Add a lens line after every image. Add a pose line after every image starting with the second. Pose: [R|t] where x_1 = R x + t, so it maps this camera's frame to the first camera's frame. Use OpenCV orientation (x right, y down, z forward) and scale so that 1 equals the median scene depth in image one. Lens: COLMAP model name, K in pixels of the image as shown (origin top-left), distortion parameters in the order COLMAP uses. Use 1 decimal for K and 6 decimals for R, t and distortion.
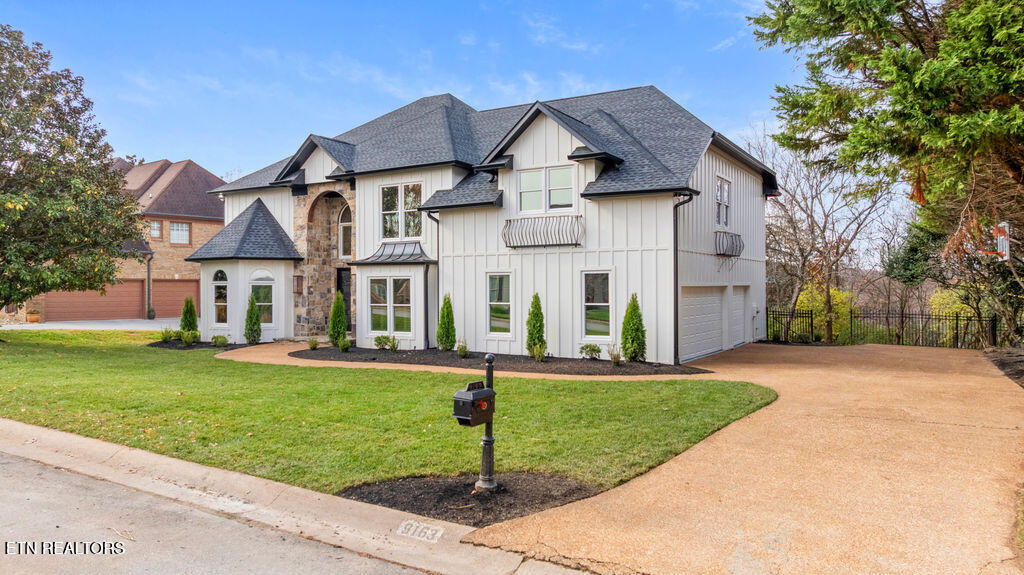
lens RADIAL K [[726.1, 0, 511.9], [0, 726.1, 292.6], [0, 0, 1]] dist [-0.005090, 0.001012]
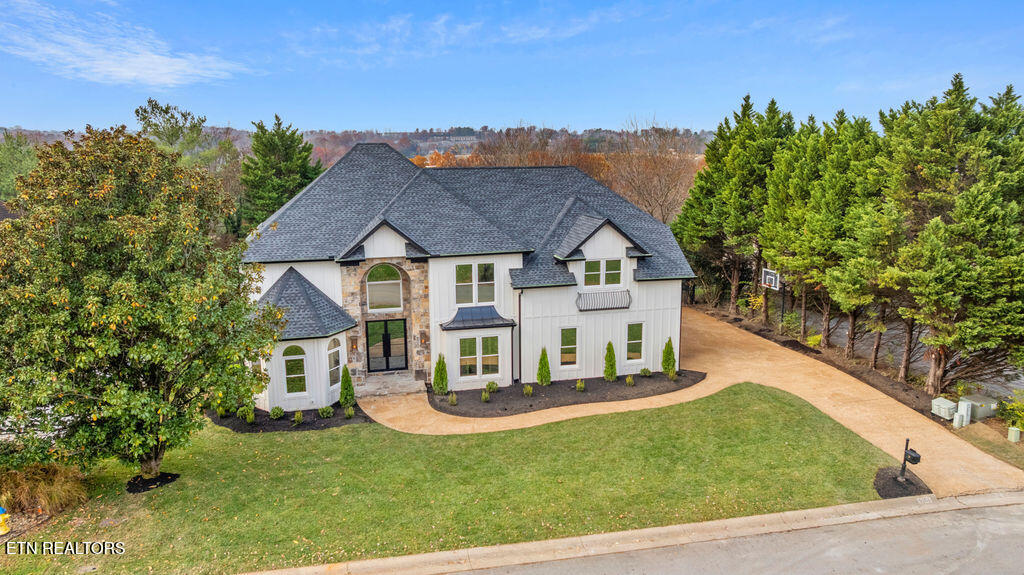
lens RADIAL K [[726.1, 0, 511.9], [0, 726.1, 292.6], [0, 0, 1]] dist [-0.005090, 0.001012]
pose [[0.704525, -0.150982, 0.693433, -1.062029], [0.006818, 0.978502, 0.206124, -0.382566], [-0.709646, -0.140492, 0.690409, 0.050850]]
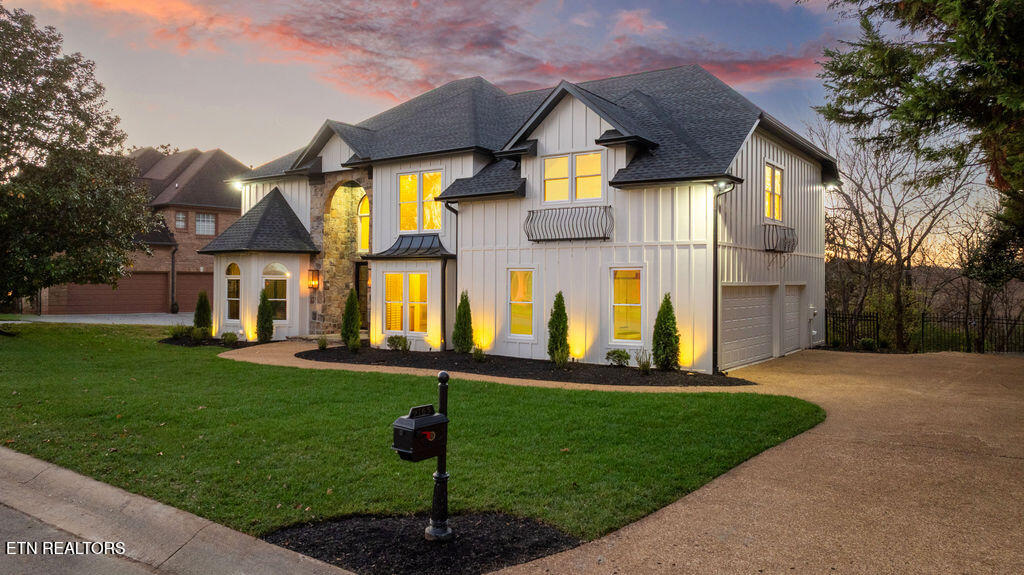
lens RADIAL K [[748.7, 0, 512.0], [0, 748.7, 287.5], [0, 0, 1]] dist [-0.002869, -0.006315]
pose [[0.997391, 0.009734, -0.071533, 0.036898], [-0.009739, 0.999953, 0.000274, -0.003762], [0.071532, 0.000423, 0.997438, 0.058087]]
